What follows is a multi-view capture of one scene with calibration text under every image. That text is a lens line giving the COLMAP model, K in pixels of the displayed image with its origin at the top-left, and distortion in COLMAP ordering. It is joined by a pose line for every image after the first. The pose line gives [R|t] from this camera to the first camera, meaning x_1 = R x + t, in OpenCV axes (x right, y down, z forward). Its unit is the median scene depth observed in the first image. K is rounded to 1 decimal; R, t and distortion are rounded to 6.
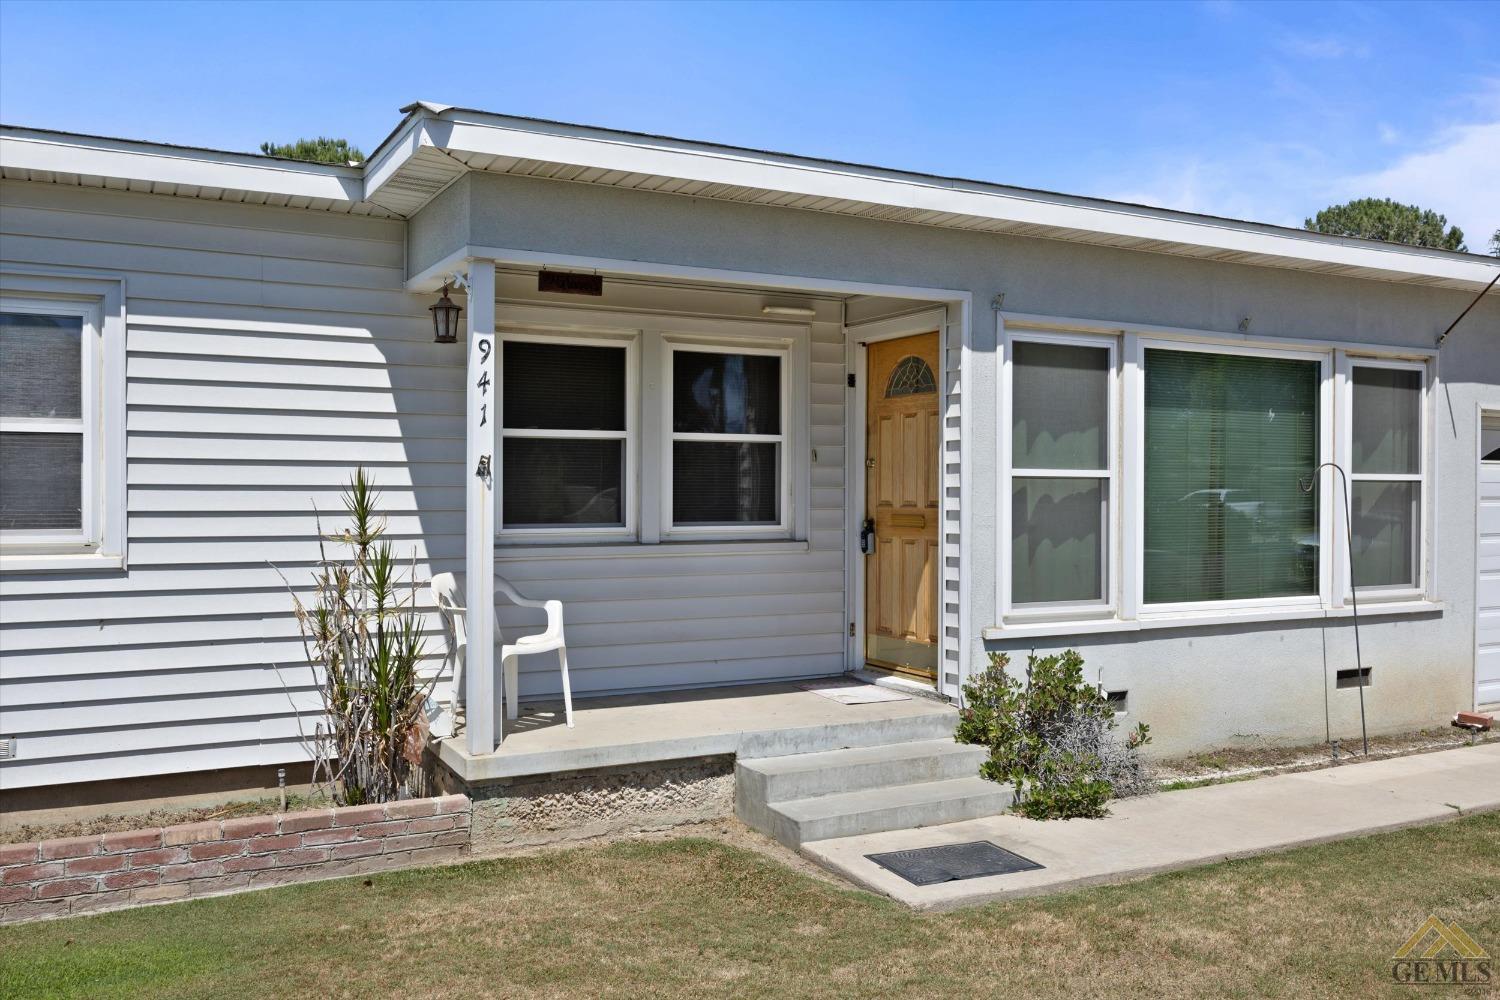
lens RADIAL K [[1255.5, 0, 750.0], [0, 1255.5, 500.0], [0, 0, 1]] dist [0.002496, 0.000812]
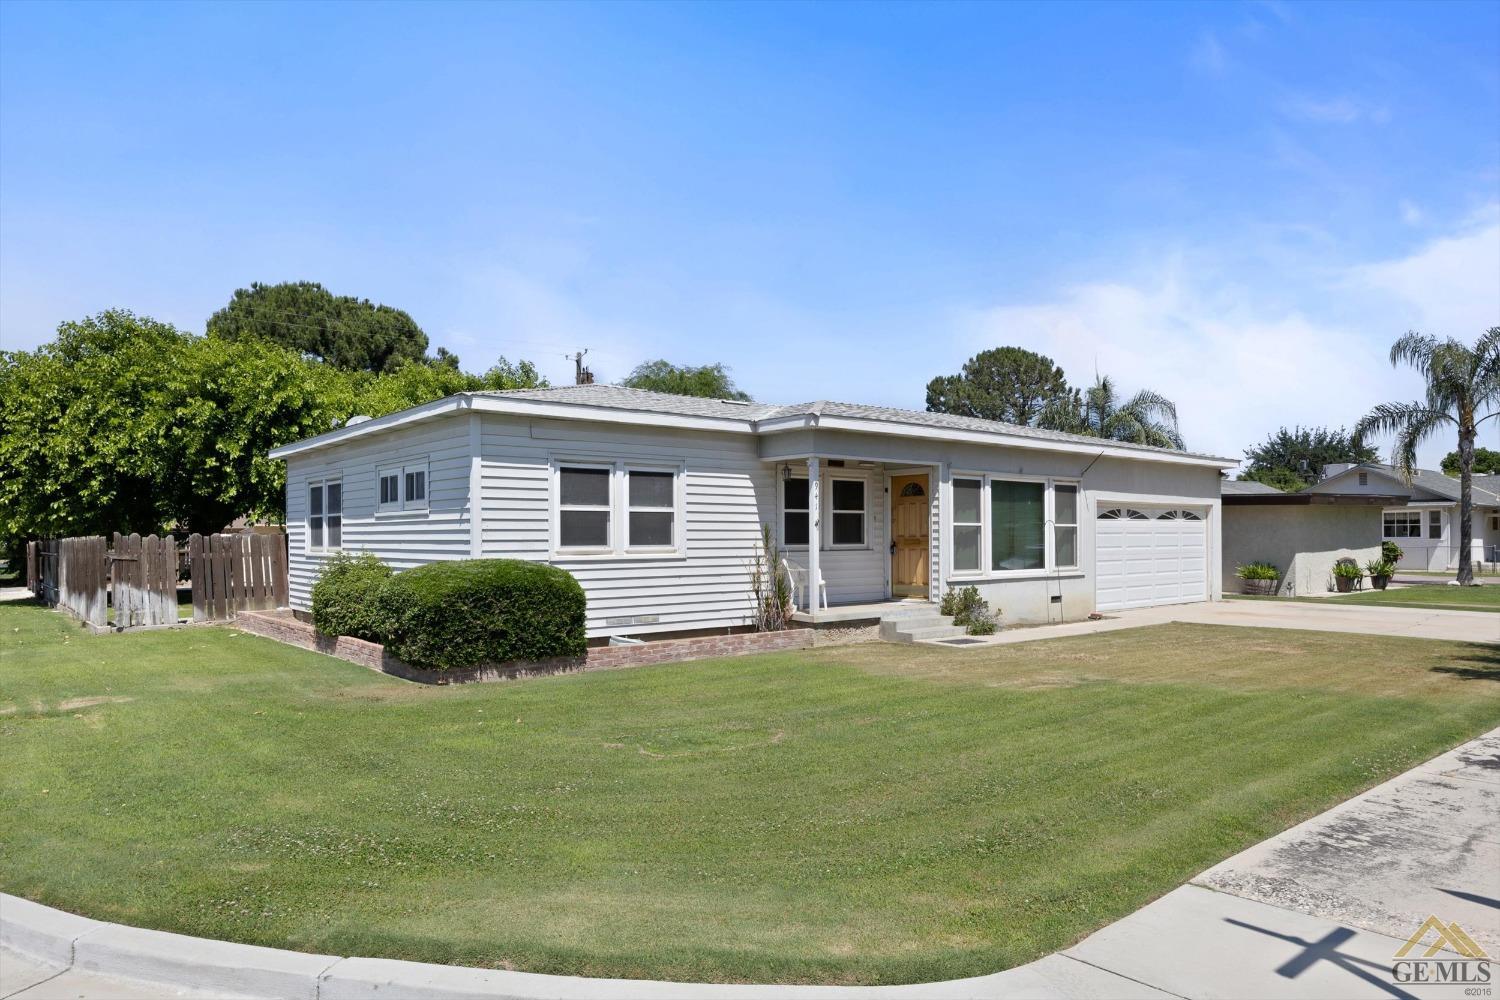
lens RADIAL K [[940.5, 0, 770.1], [0, 940.5, 530.2], [0, 0, 1]] dist [0.001337, 0.000039]
pose [[0.976834, -0.005610, 0.213927, -0.642481], [0.009076, 0.999843, -0.015220, 0.020353], [-0.213808, 0.016809, 0.976731, -0.984724]]
